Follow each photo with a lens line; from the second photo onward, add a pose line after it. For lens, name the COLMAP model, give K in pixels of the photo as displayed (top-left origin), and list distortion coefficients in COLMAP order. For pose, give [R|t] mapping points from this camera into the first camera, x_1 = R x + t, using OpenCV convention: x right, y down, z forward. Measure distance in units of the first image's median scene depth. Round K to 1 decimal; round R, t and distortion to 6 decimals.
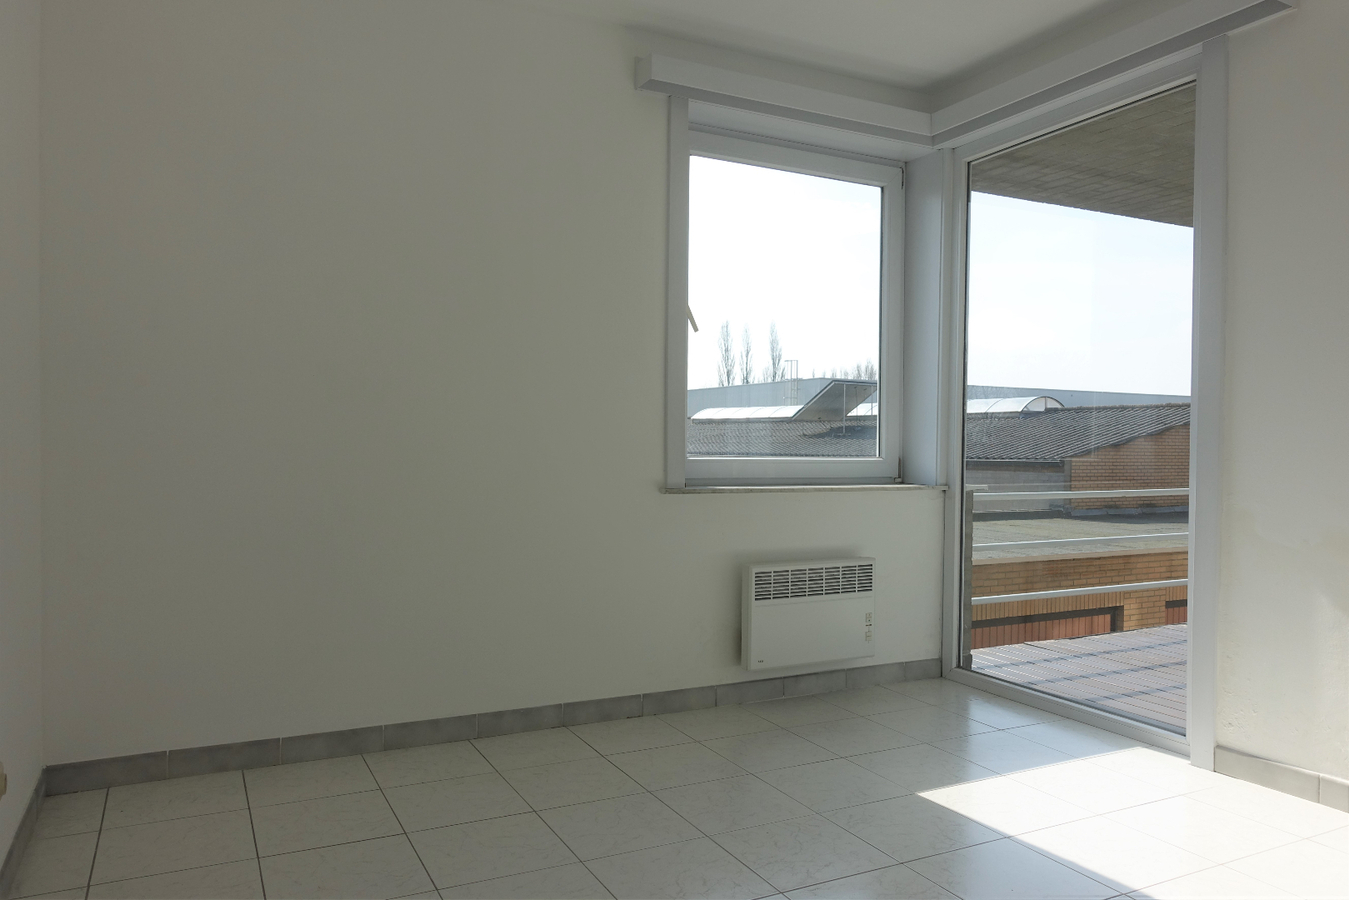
lens RADIAL K [[970.6, 0, 674.5], [0, 970.6, 450.0], [0, 0, 1]] dist [0.022524, -0.000132]
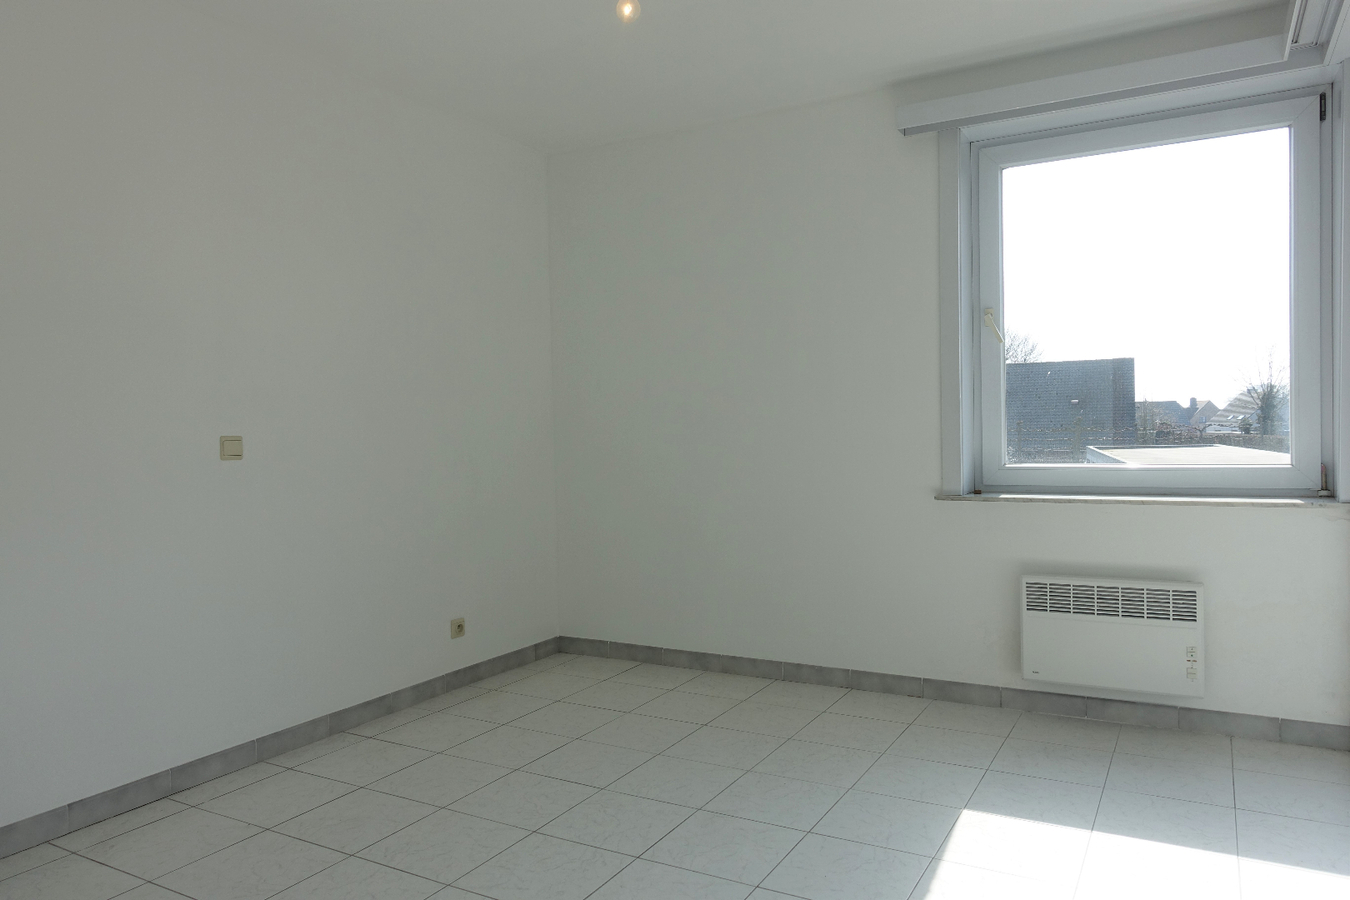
lens RADIAL K [[929.3, 0, 675.0], [0, 929.3, 450.0], [0, 0, 1]] dist [0.005793, 0.001487]
pose [[0.546549, 0.000222, -0.837427, 0.682218], [0.023157, 0.999614, 0.015379, -0.032499], [0.837107, -0.027797, 0.546333, 0.179348]]
